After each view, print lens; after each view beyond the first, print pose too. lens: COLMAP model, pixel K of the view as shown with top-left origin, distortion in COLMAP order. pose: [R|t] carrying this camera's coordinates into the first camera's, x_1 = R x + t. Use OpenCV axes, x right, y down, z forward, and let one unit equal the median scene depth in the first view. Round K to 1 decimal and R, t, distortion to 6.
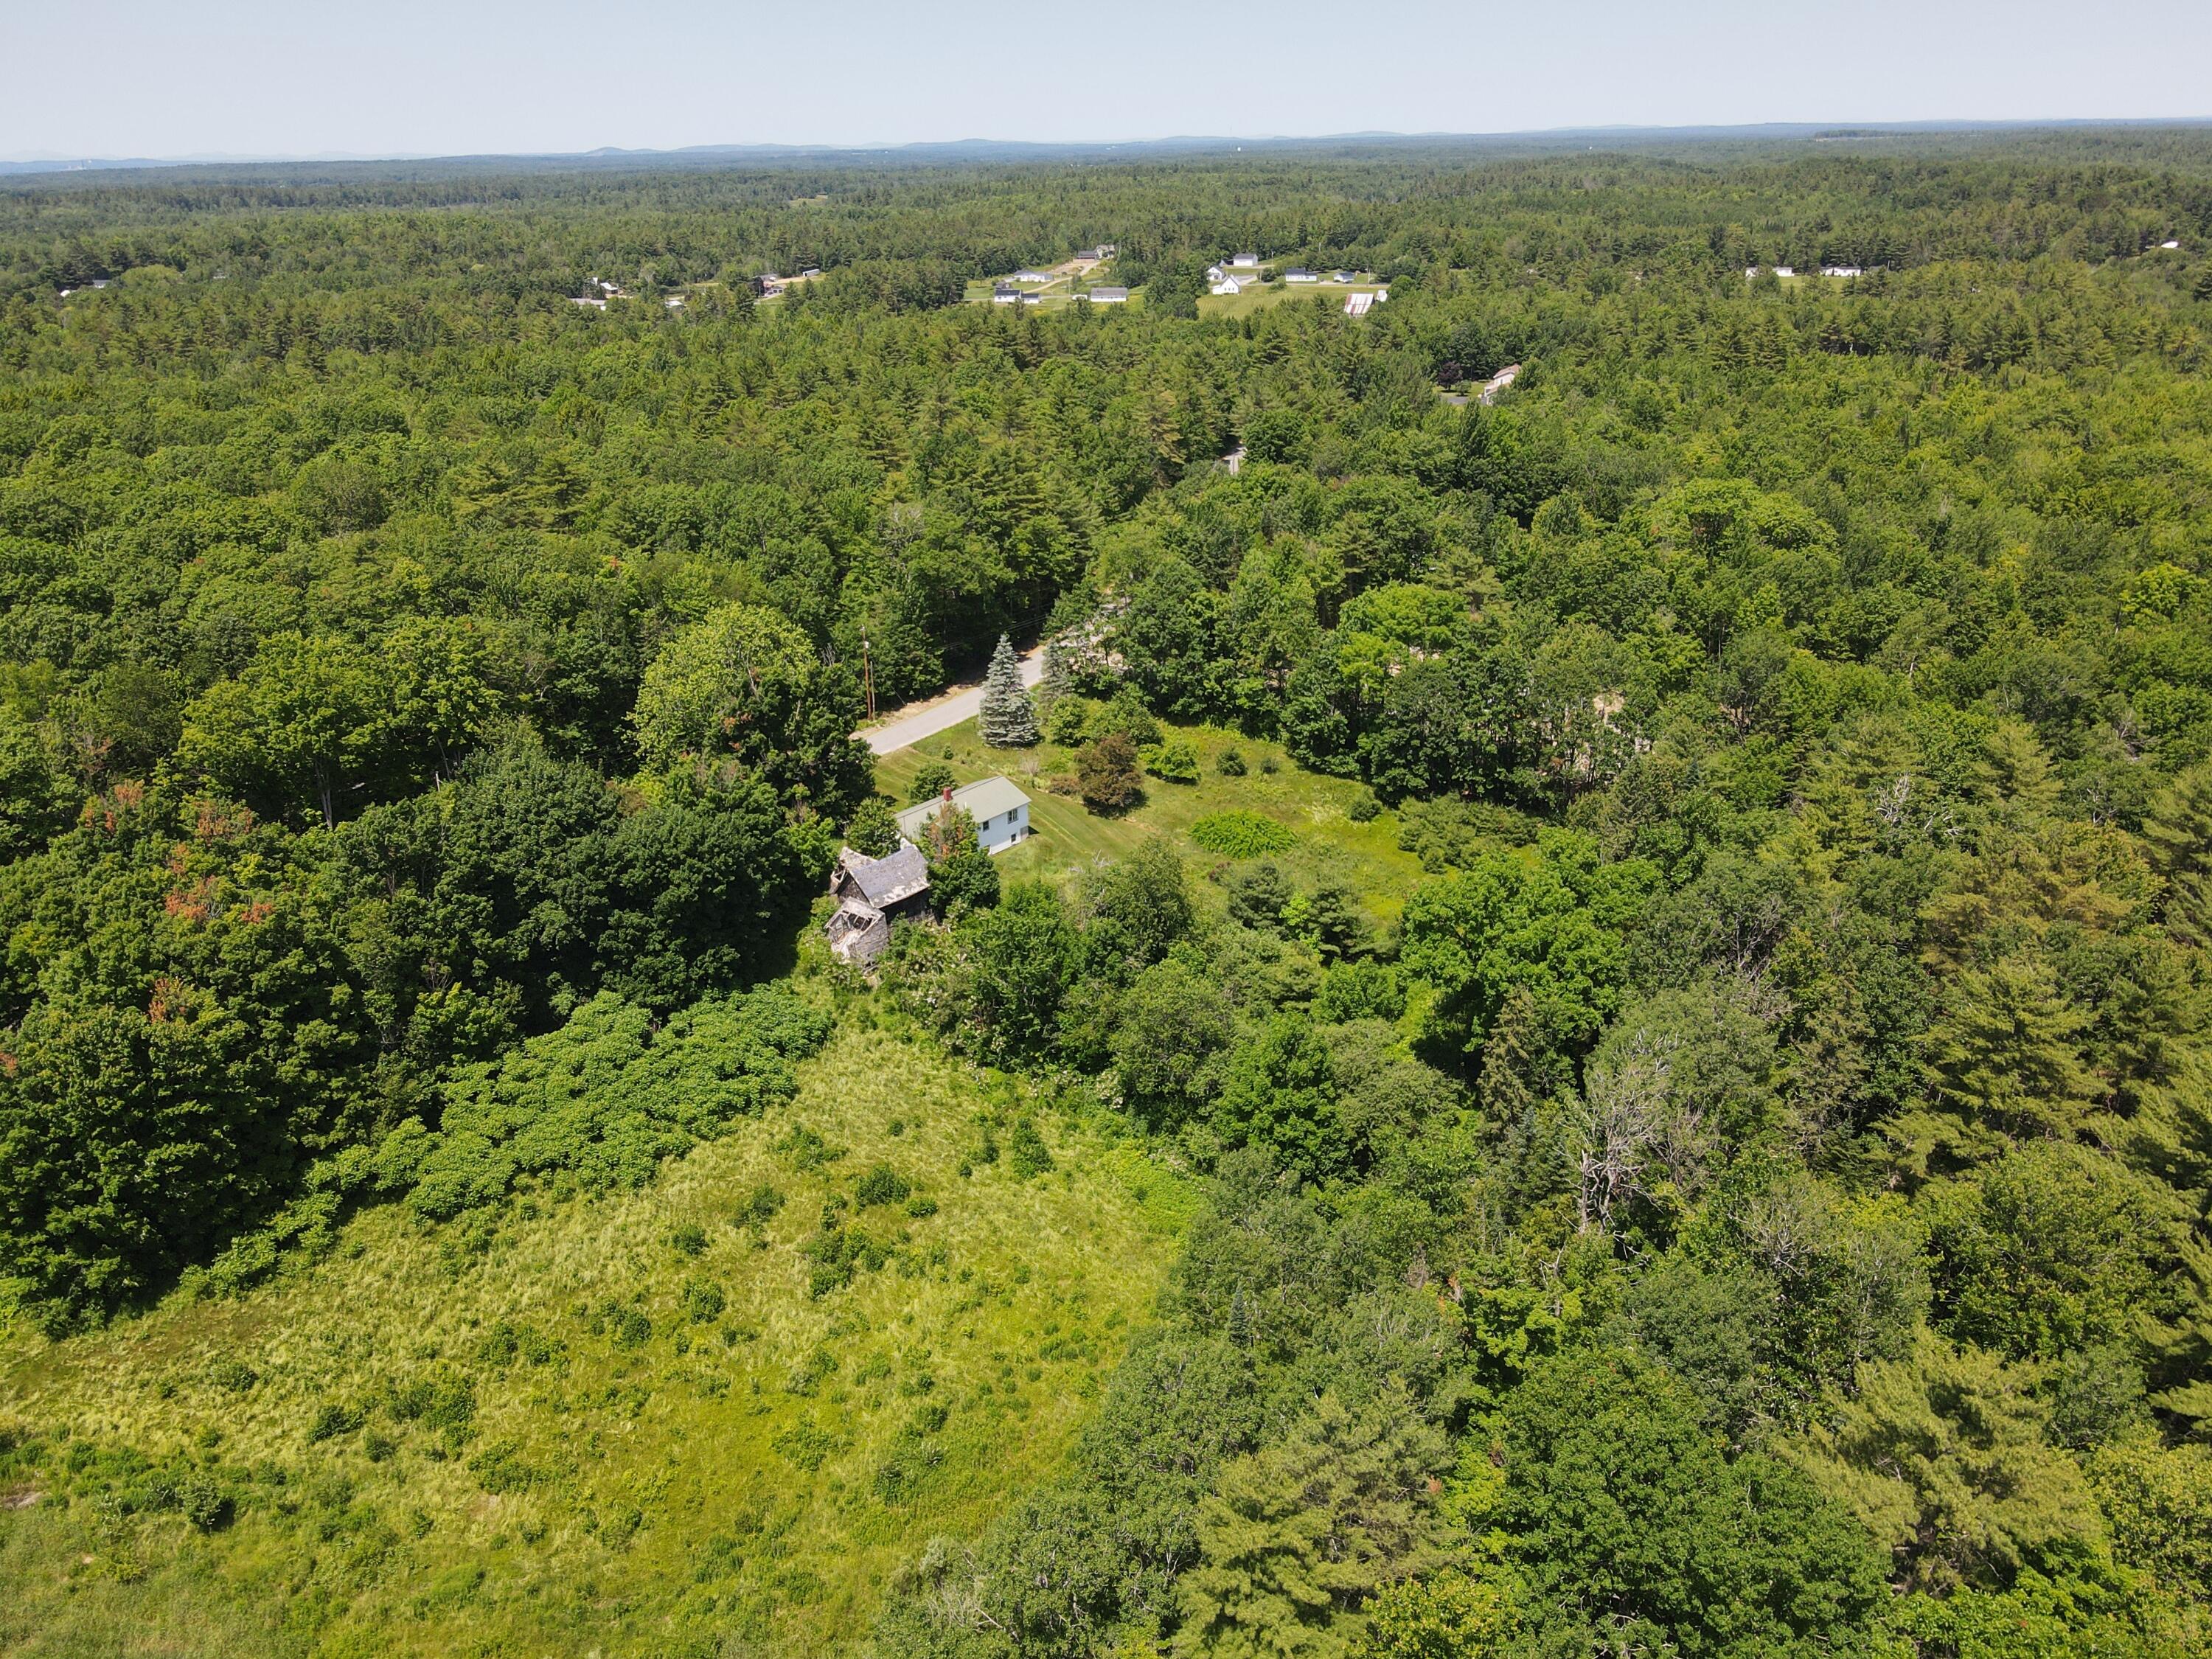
lens RADIAL K [[1611.3, 0, 1106.0], [0, 1611.3, 829.5], [0, 0, 1]] dist [-0.026977, 0.071179]
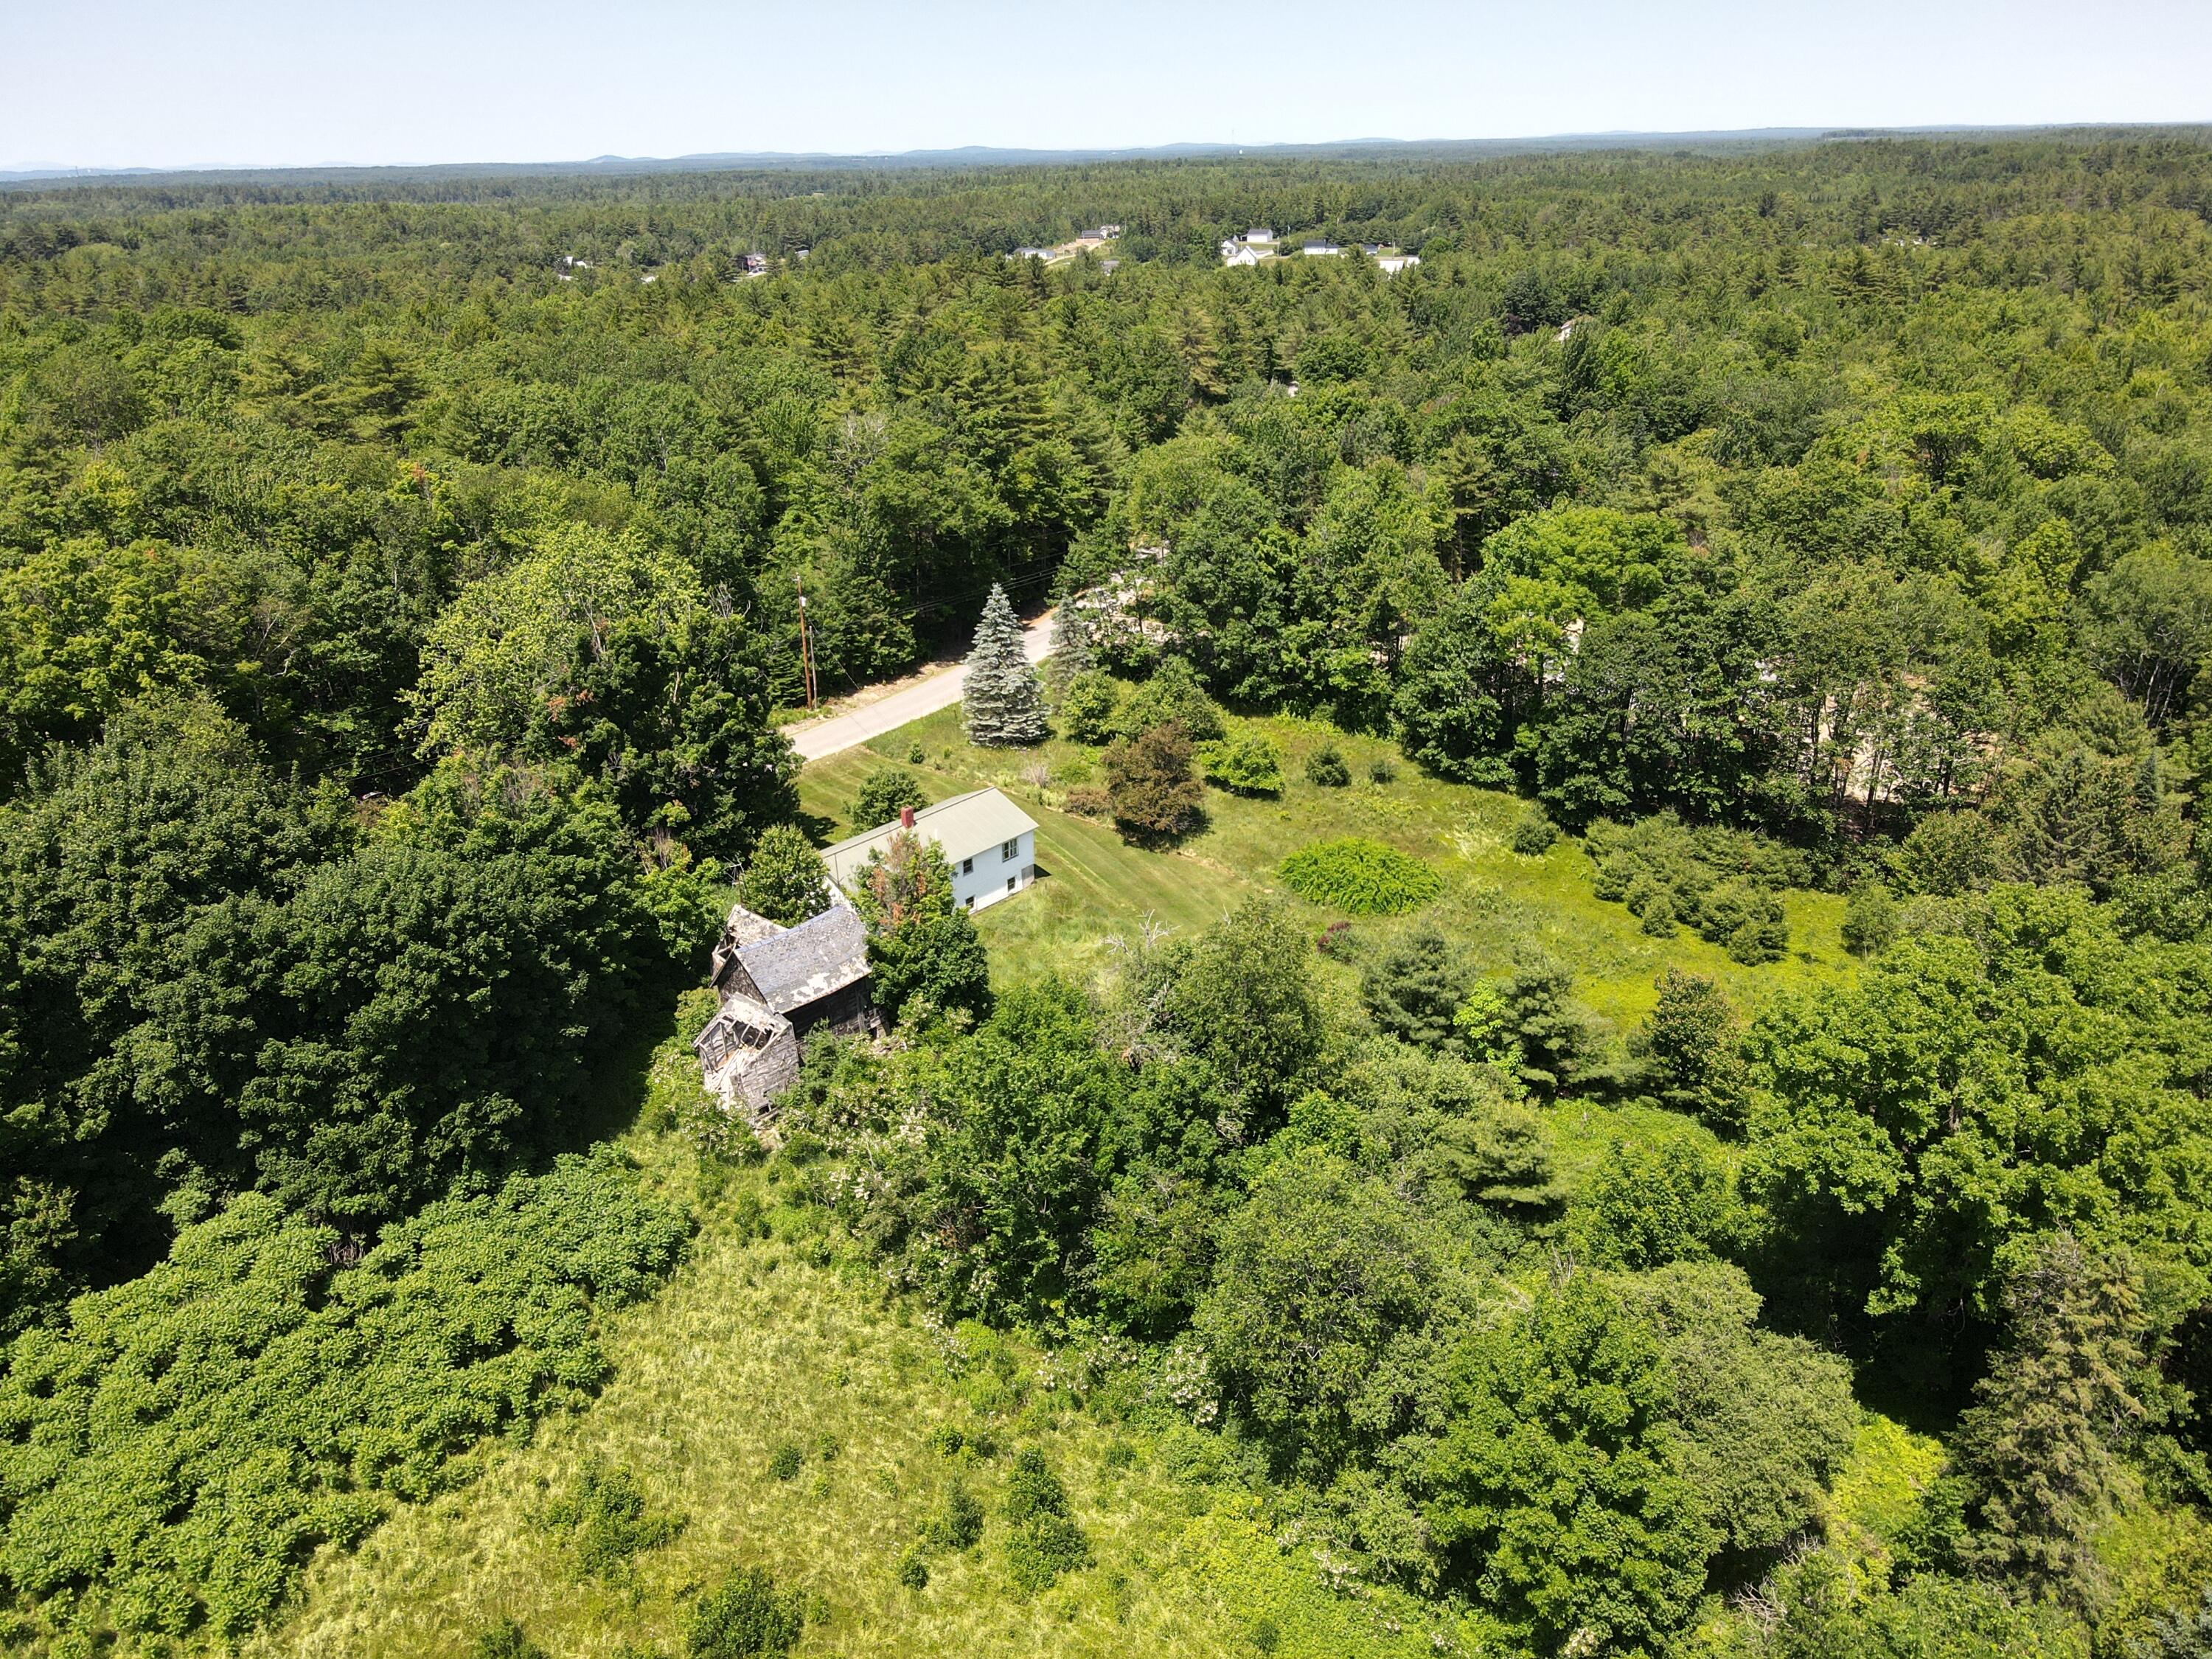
lens RADIAL K [[1611.3, 0, 1106.0], [0, 1611.3, 829.5], [0, 0, 1]] dist [-0.026977, 0.071179]
pose [[0.999998, -0.001915, -0.000757, -0.019947], [0.001911, 0.999988, -0.004438, -0.014527], [0.000766, 0.004437, 0.999990, 0.374687]]
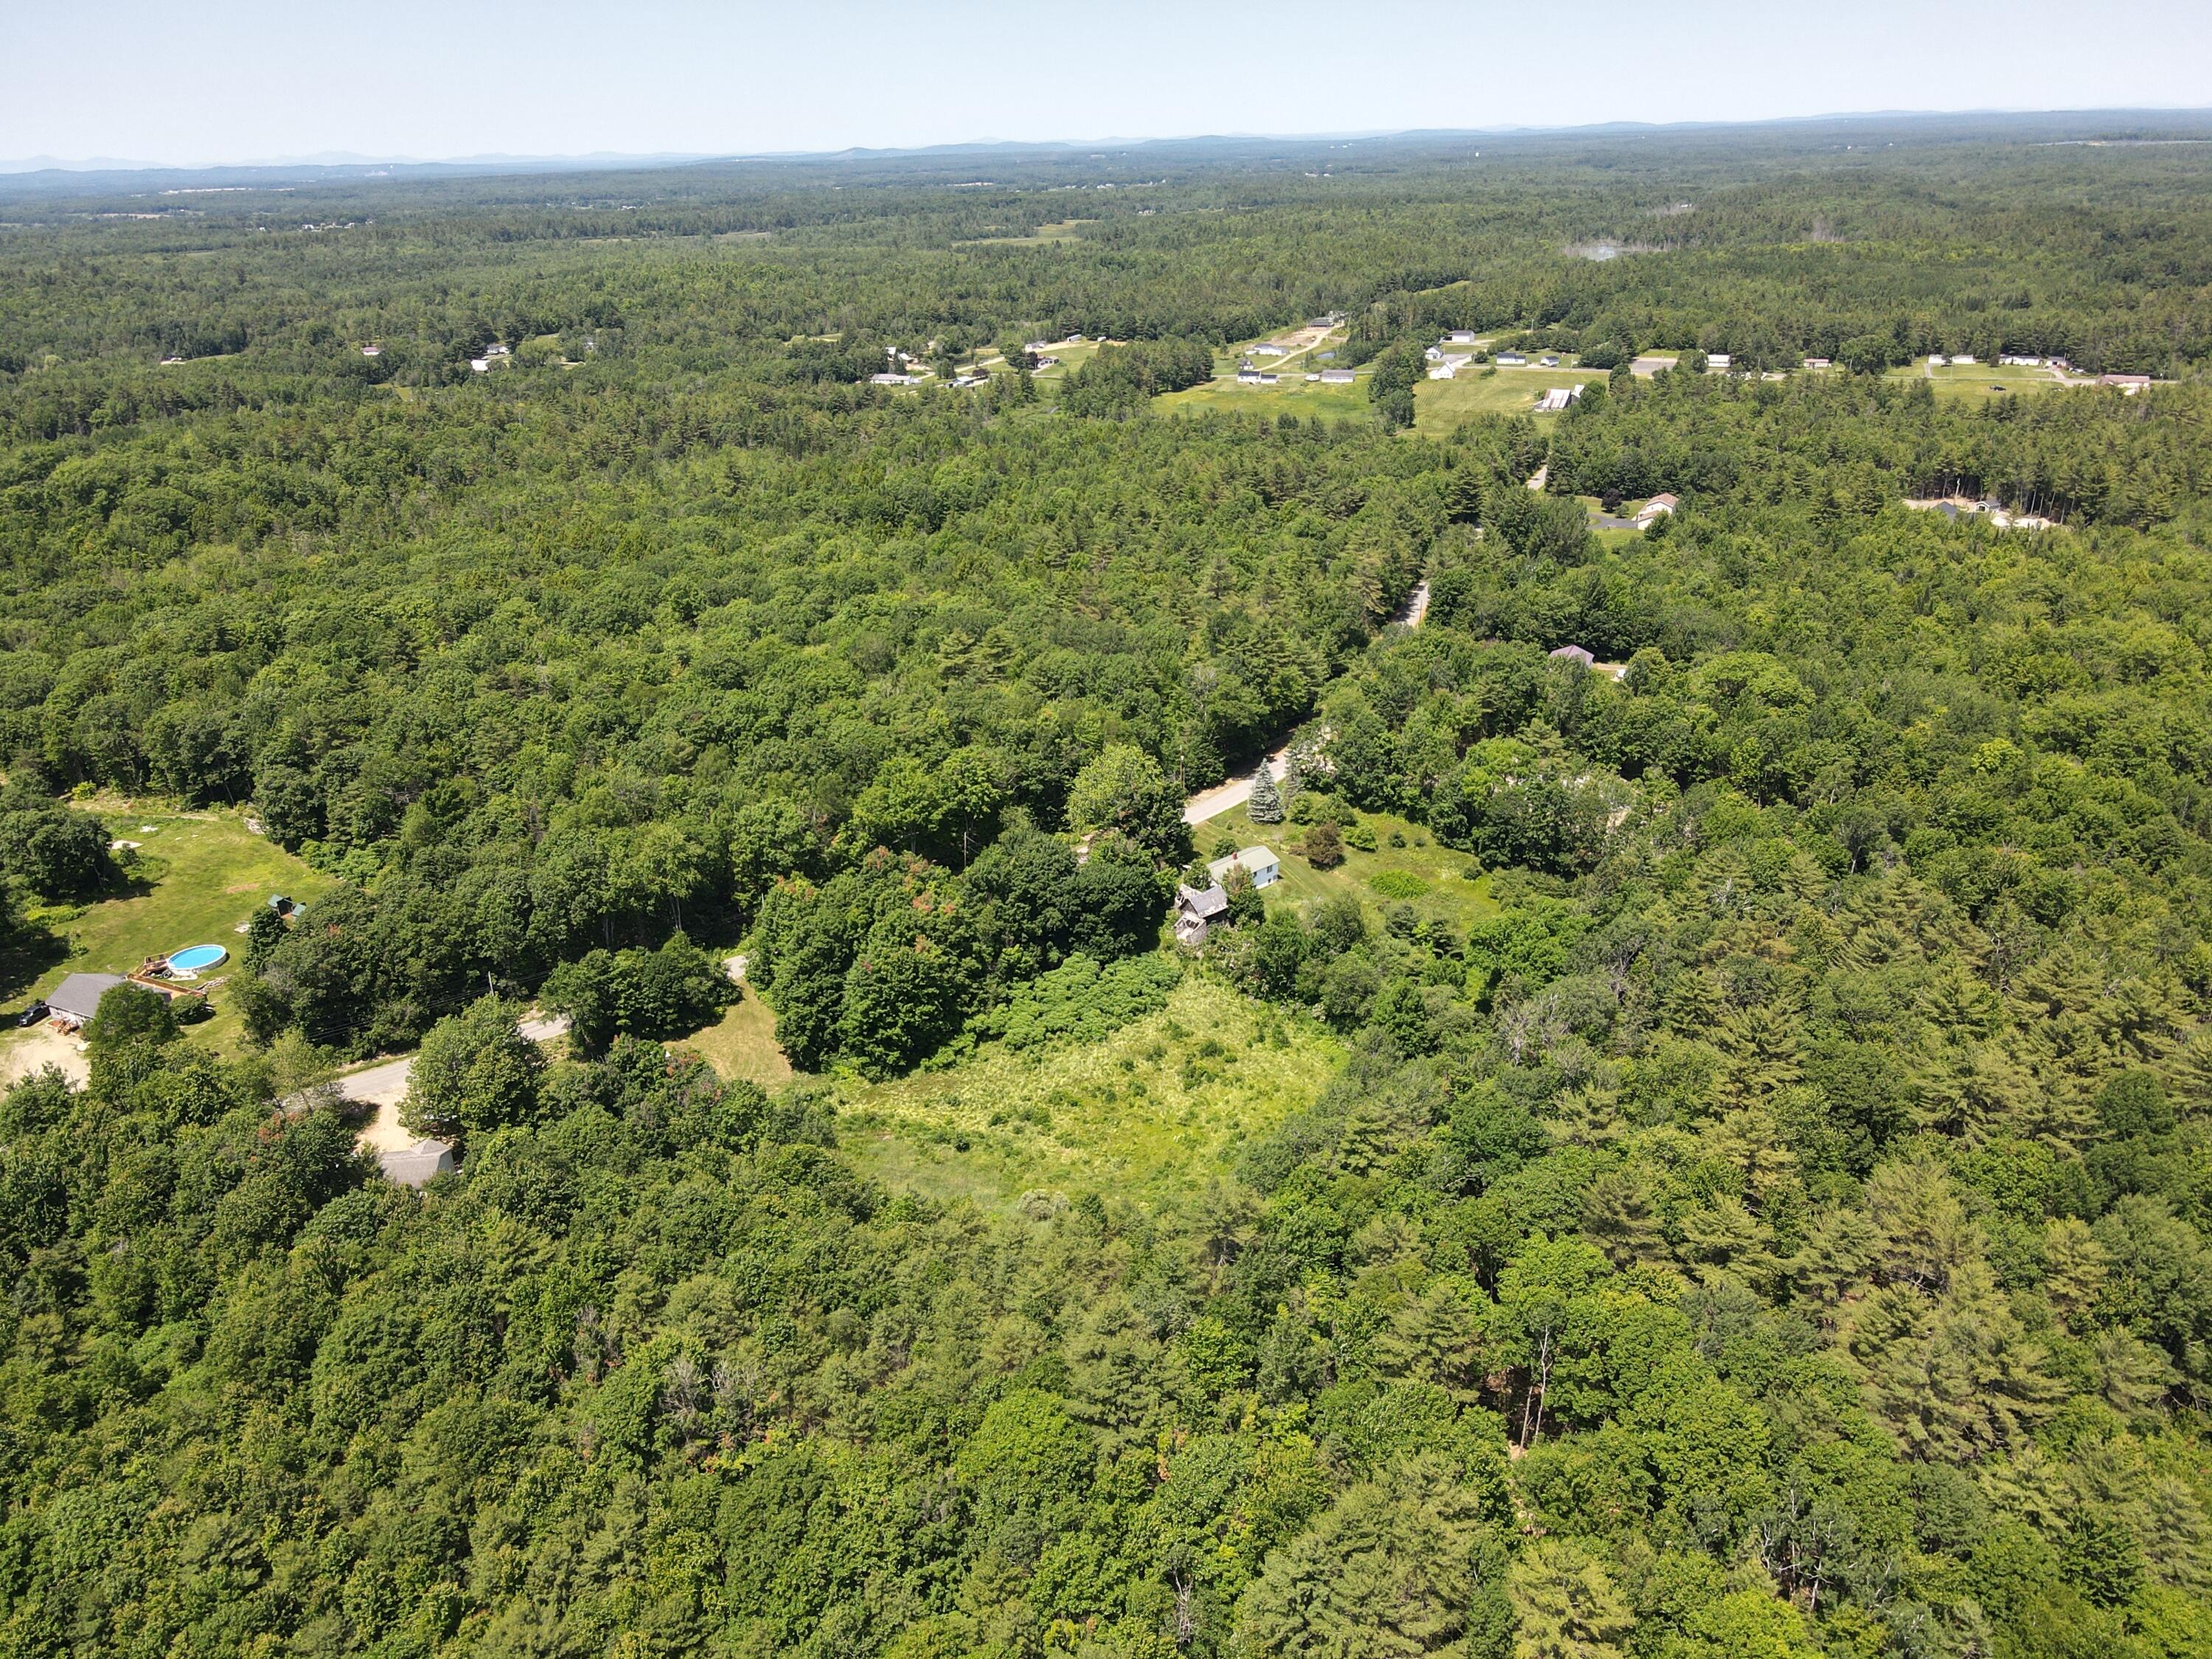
lens RADIAL K [[1611.3, 0, 1106.0], [0, 1611.3, 829.5], [0, 0, 1]] dist [-0.026977, 0.071179]
pose [[0.990953, 0.044543, -0.126599, -0.013911], [-0.044036, 0.999007, 0.006805, -0.060309], [0.126777, -0.001168, 0.991931, -0.868013]]
